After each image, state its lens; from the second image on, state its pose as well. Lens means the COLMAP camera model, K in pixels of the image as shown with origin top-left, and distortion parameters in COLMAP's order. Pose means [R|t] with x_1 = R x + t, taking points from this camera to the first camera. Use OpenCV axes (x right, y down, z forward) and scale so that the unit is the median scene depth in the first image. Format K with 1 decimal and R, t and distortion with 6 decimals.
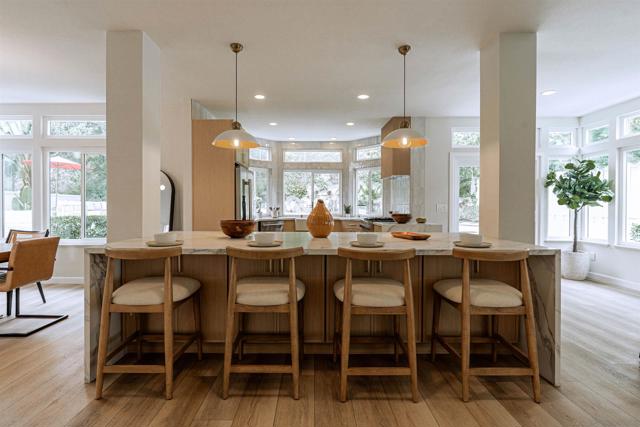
lens RADIAL K [[320.2, 0, 320.5], [0, 320.2, 206.6], [0, 0, 1]] dist [-0.002027, -0.000218]
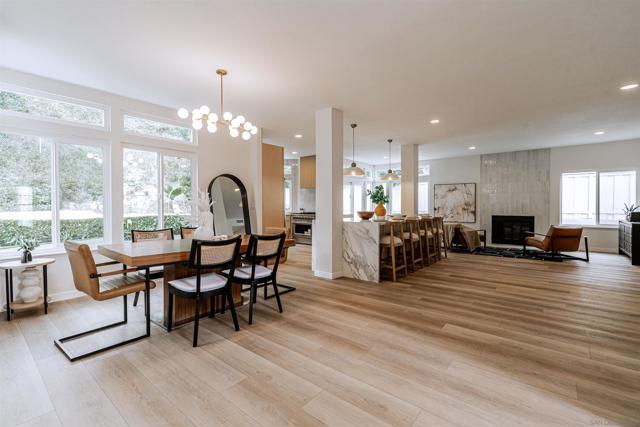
lens RADIAL K [[289.3, 0, 313.5], [0, 289.3, 209.4], [0, 0, 1]] dist [-0.003729, -0.000024]
pose [[0.652039, -0.010704, 0.758110, -1.246717], [0.005345, 0.999940, 0.009521, 0.010230], [-0.758167, -0.002156, 0.652057, 0.005432]]
